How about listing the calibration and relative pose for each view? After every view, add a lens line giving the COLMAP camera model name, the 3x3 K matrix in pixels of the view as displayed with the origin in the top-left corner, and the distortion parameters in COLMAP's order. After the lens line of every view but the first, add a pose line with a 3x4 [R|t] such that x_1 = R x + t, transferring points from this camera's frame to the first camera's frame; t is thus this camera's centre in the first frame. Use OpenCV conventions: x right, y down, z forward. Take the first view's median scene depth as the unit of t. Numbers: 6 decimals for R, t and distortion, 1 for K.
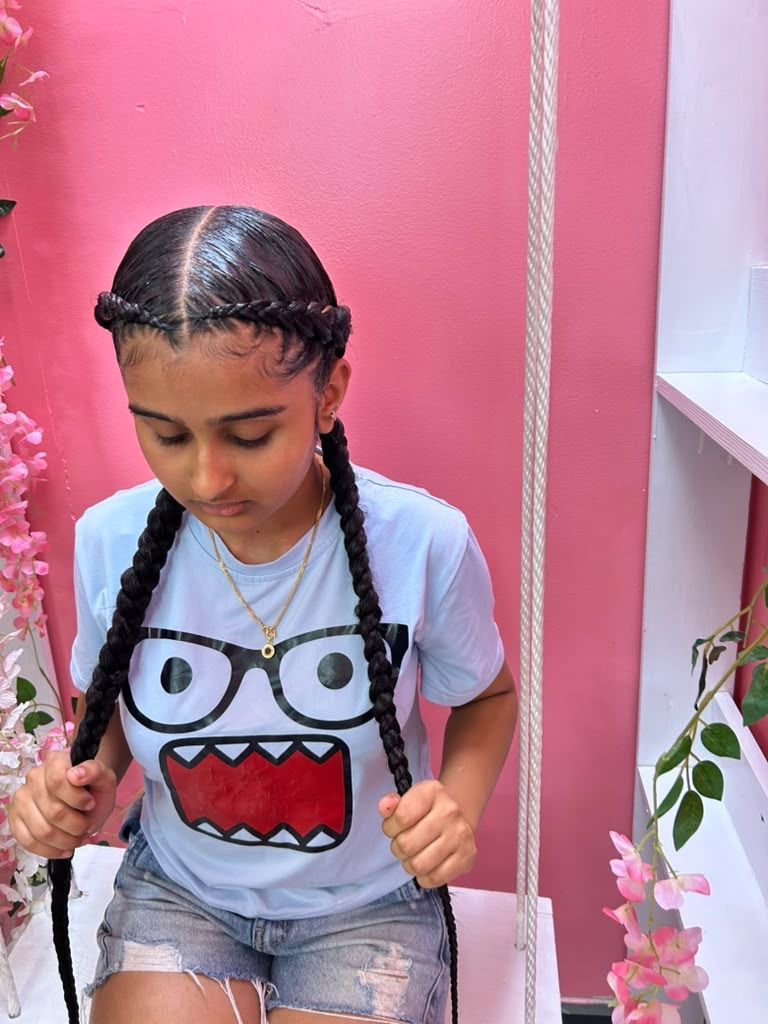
lens RADIAL K [[843.5, 0, 368.5], [0, 843.5, 491.1], [0, 0, 1]] dist [0.061276, -0.039684]
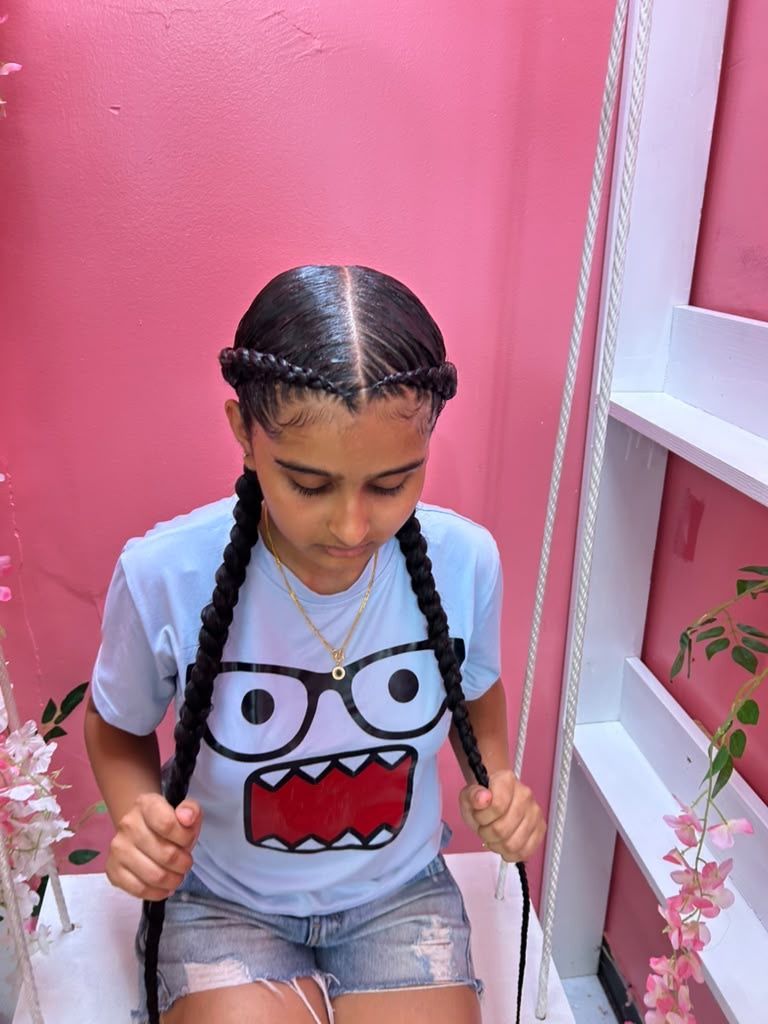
lens RADIAL K [[843.5, 0, 365.3], [0, 843.5, 495.2], [0, 0, 1]] dist [0.061276, -0.039684]
pose [[0.950652, -0.040334, 0.307626, -0.404845], [0.022630, 0.997887, 0.060905, -0.097338], [-0.309432, -0.050938, 0.949556, -0.006992]]
